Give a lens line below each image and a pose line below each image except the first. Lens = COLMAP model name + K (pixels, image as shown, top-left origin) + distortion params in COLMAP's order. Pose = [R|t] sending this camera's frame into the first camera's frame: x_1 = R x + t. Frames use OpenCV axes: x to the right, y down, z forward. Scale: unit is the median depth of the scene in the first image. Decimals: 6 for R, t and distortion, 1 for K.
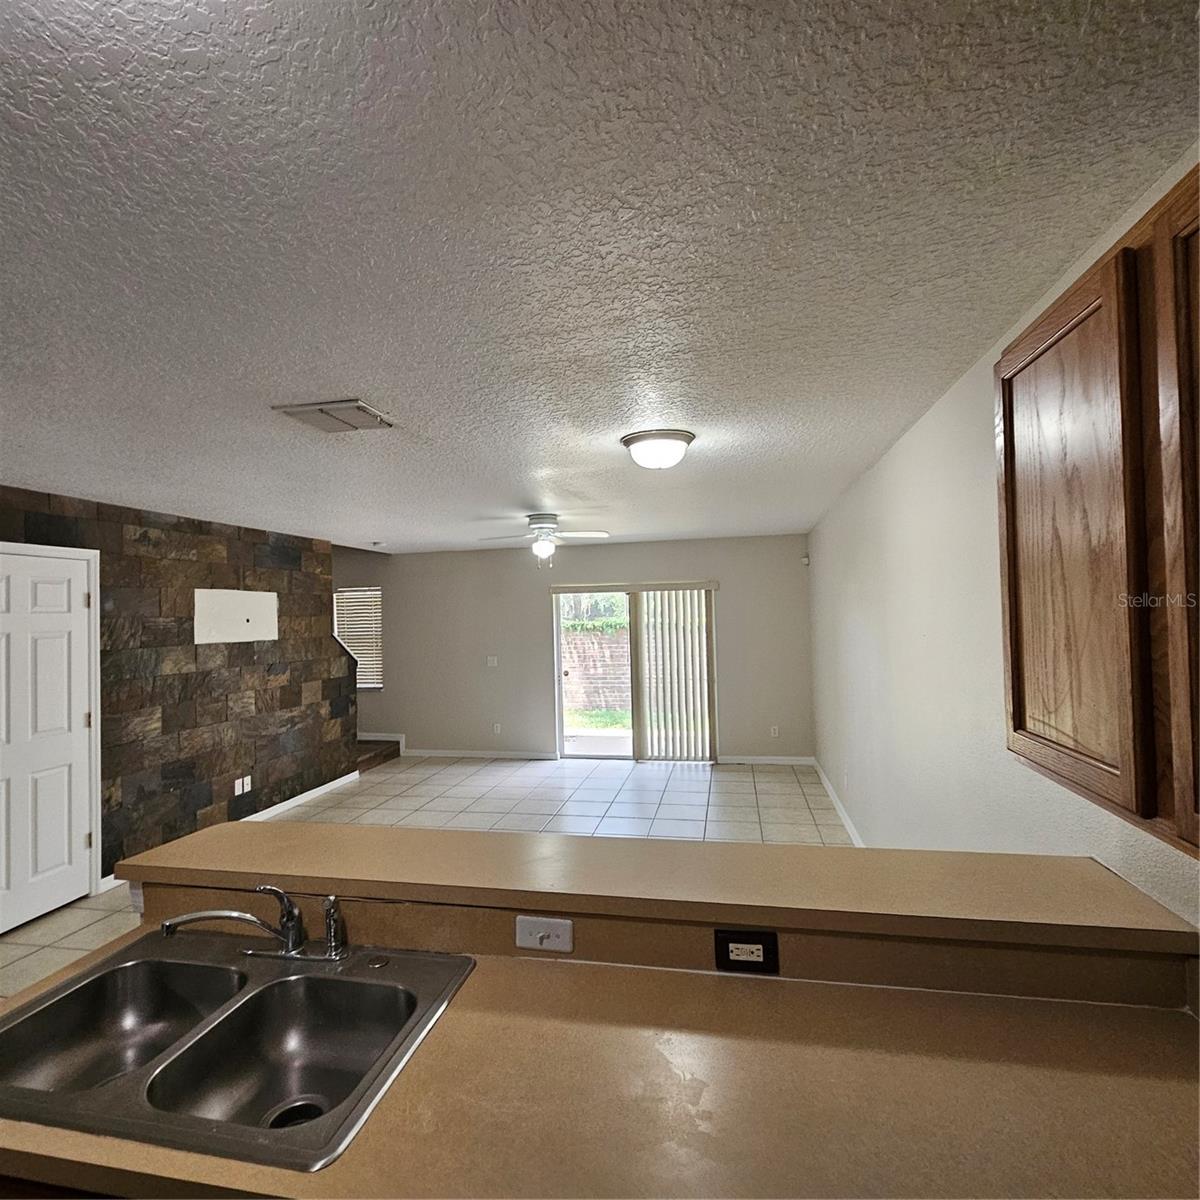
lens RADIAL K [[662.0, 0, 608.8], [0, 662.0, 602.3], [0, 0, 1]] dist [0.004911, -0.001751]
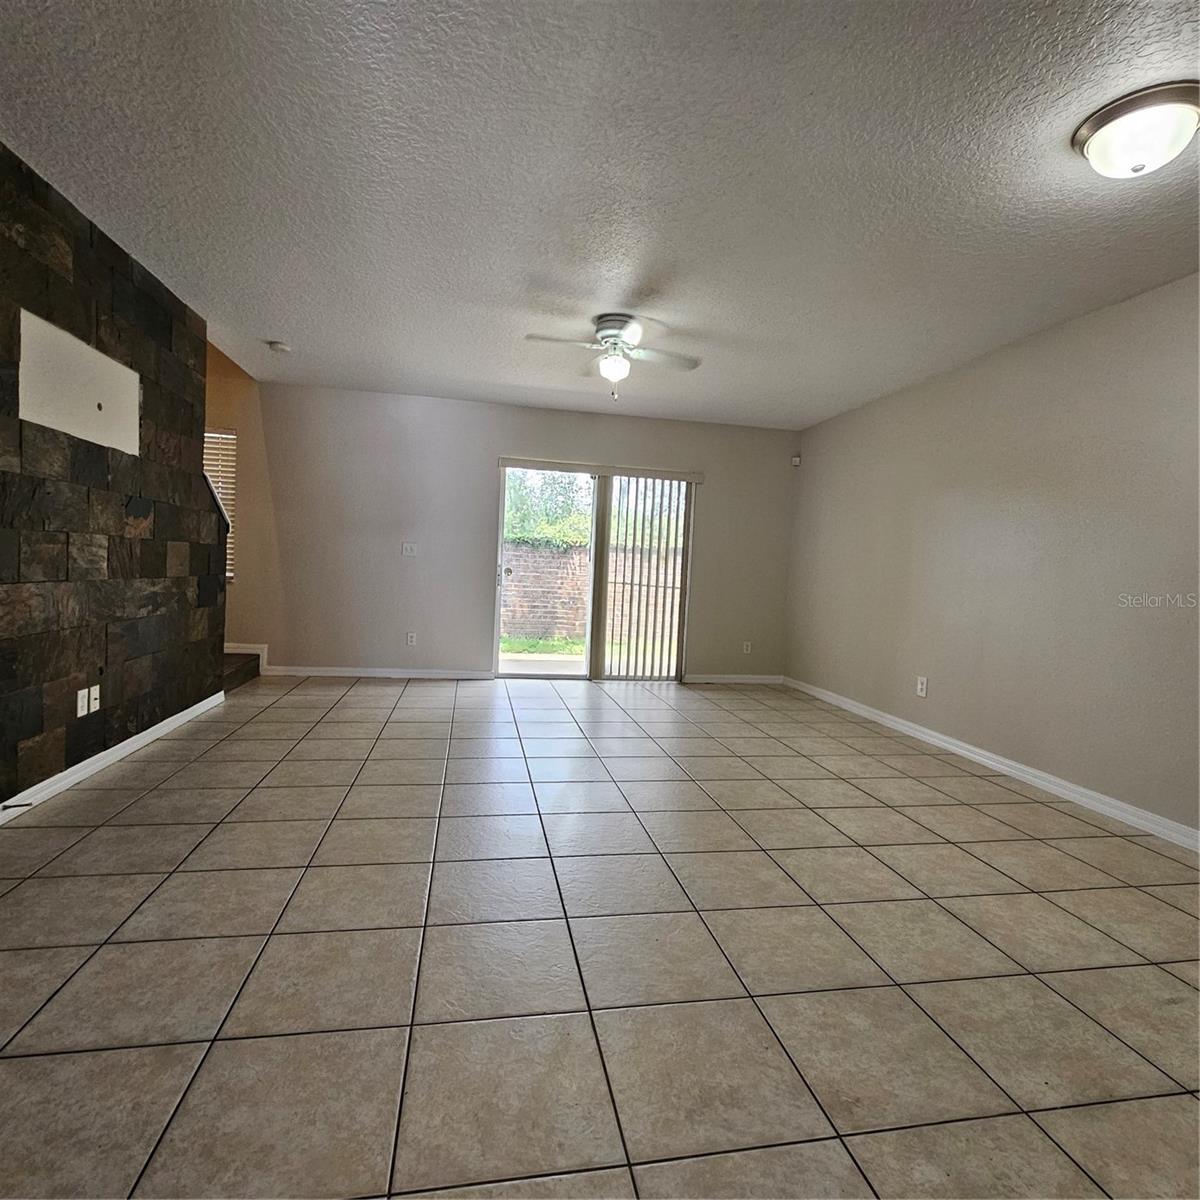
lens RADIAL K [[662.0, 0, 601.0], [0, 662.0, 603.4], [0, 0, 1]] dist [0.004911, -0.001751]
pose [[0.928697, 0.047651, 0.367765, -0.330464], [-0.075878, 0.995146, 0.062669, 0.116246], [-0.362994, -0.086106, 0.927805, 0.303218]]
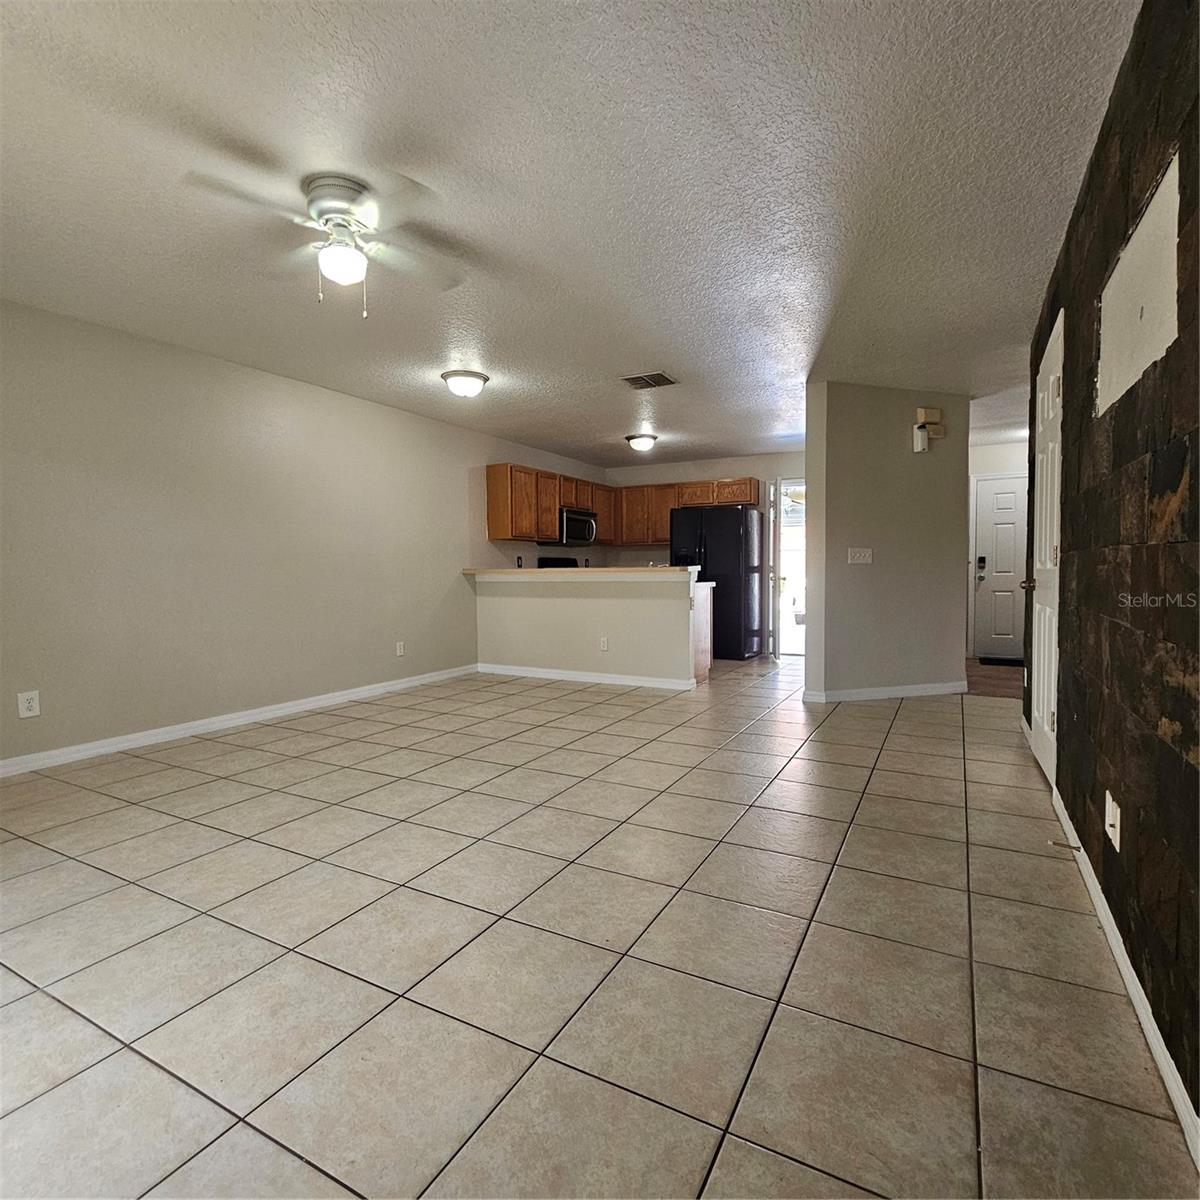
lens RADIAL K [[662.0, 0, 597.1], [0, 662.0, 596.1], [0, 0, 1]] dist [0.004911, -0.001751]
pose [[-0.948463, 0.018028, 0.316373, -0.378407], [0.025653, 0.999472, 0.019954, 0.135834], [-0.315847, 0.027042, -0.948425, 1.287293]]
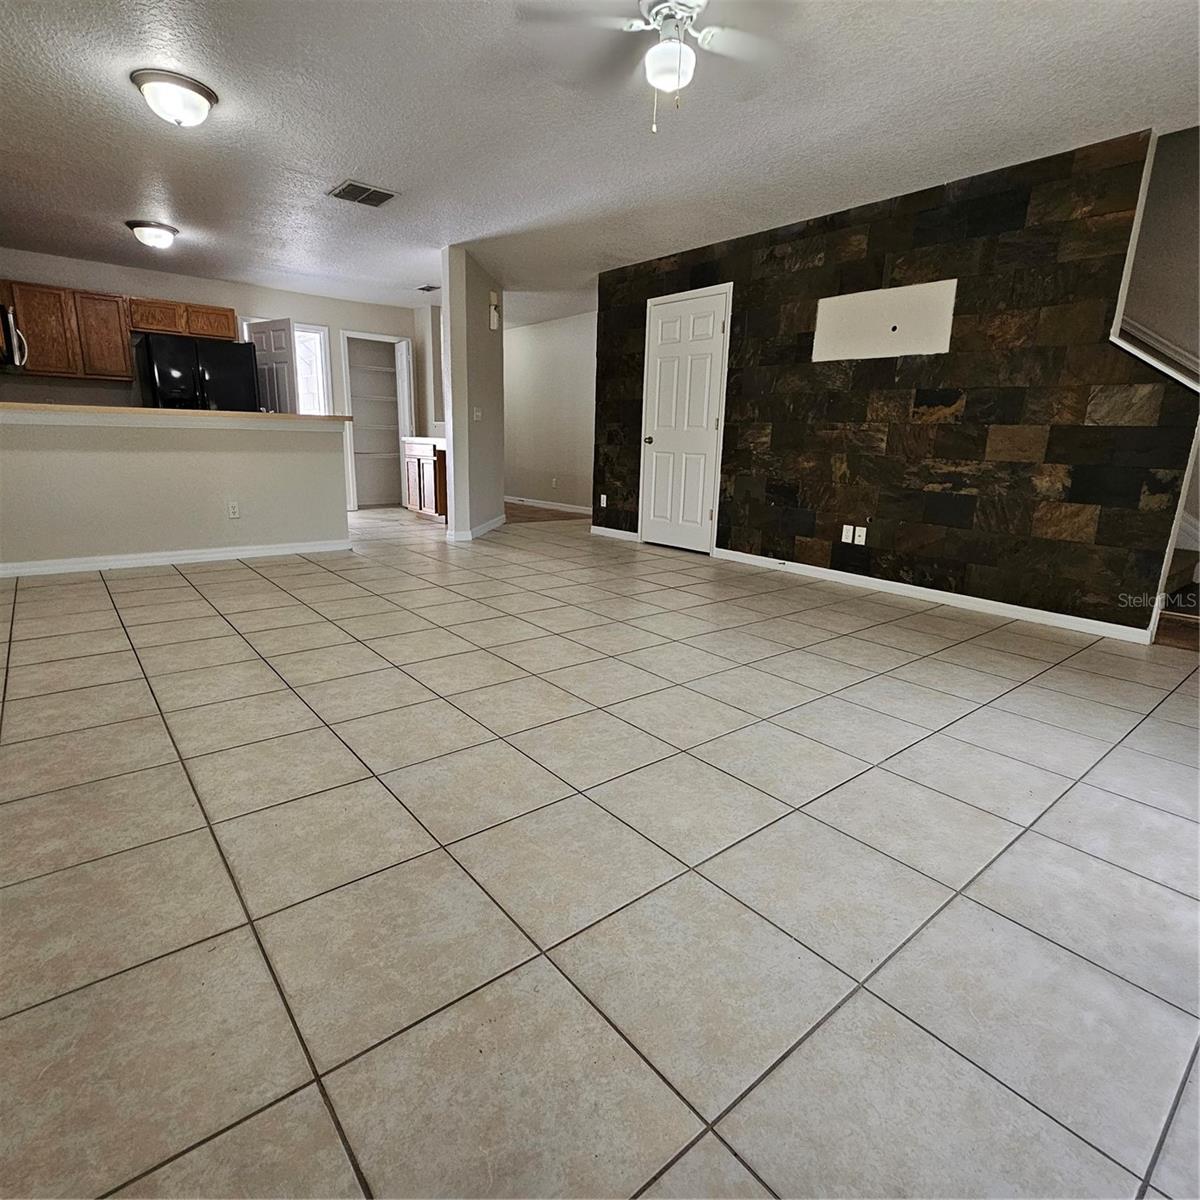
lens RADIAL K [[662.0, 0, 596.7], [0, 662.0, 595.7], [0, 0, 1]] dist [0.004911, -0.001751]
pose [[-0.642552, 0.183221, -0.744014, 0.288601], [-0.002098, 0.970566, 0.240824, 0.134937], [0.766239, 0.156303, -0.623255, 1.185475]]
